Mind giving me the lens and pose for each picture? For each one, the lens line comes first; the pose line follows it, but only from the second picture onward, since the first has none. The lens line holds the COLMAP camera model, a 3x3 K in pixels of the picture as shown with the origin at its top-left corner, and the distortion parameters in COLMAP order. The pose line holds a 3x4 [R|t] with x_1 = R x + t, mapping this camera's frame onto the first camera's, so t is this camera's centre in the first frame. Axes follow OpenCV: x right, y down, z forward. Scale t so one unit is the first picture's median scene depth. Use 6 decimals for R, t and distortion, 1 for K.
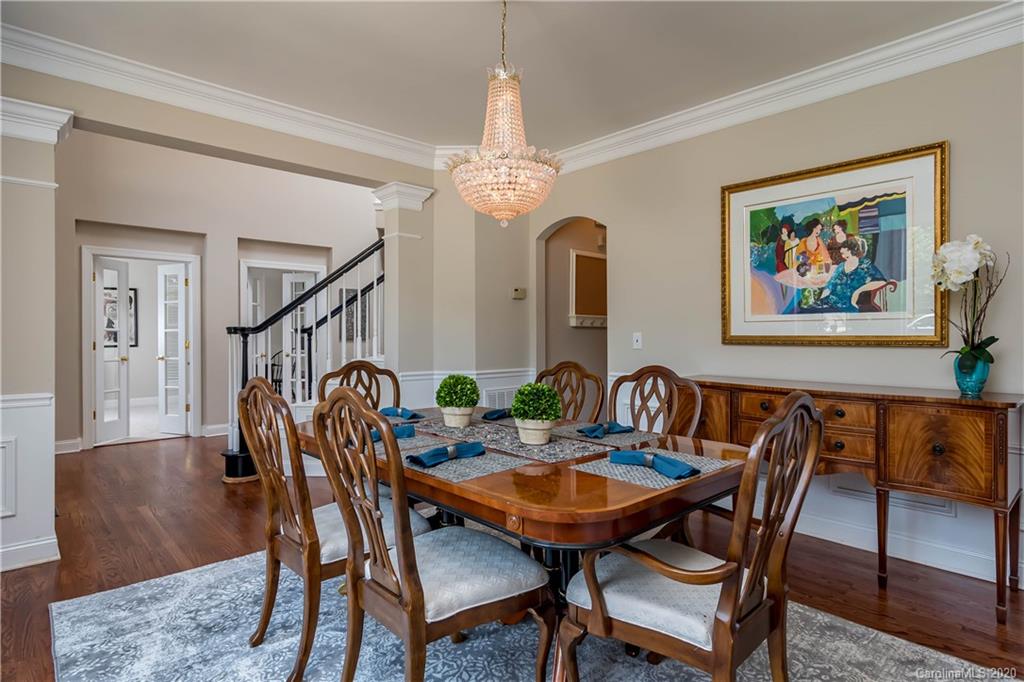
lens RADIAL K [[548.4, 0, 517.1], [0, 548.4, 345.9], [0, 0, 1]] dist [0.003512, 0.001409]
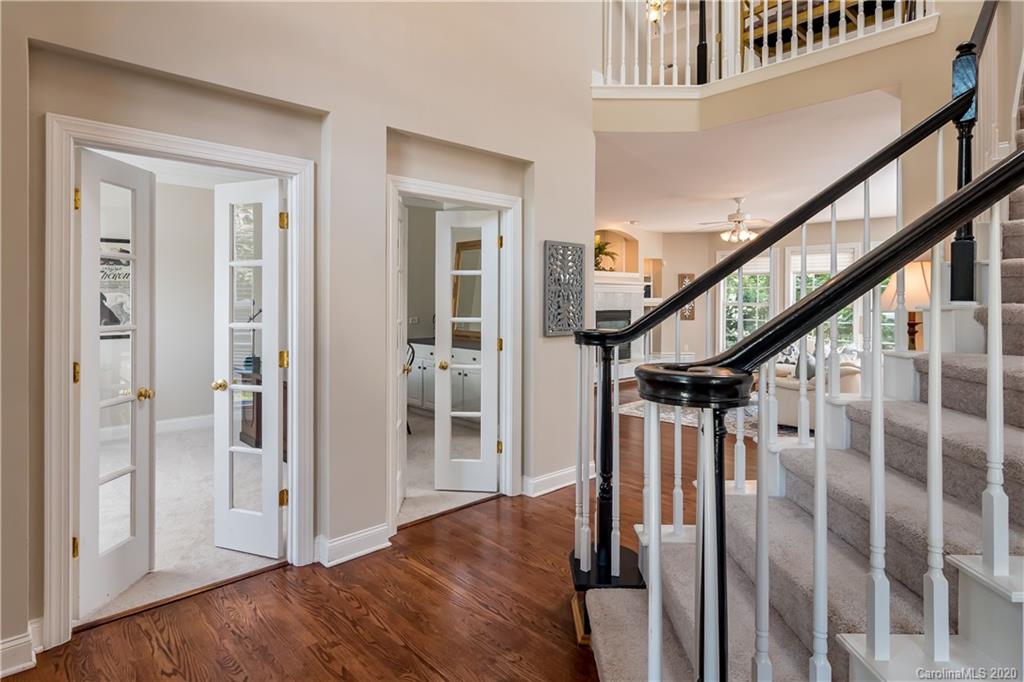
lens RADIAL K [[548.4, 0, 504.3], [0, 548.4, 336.6], [0, 0, 1]] dist [0.003512, 0.001409]
pose [[0.999992, -0.002656, -0.003132, -0.417733], [0.002629, 0.999960, -0.008539, -0.015856], [0.003154, 0.008530, 0.999959, 0.550104]]
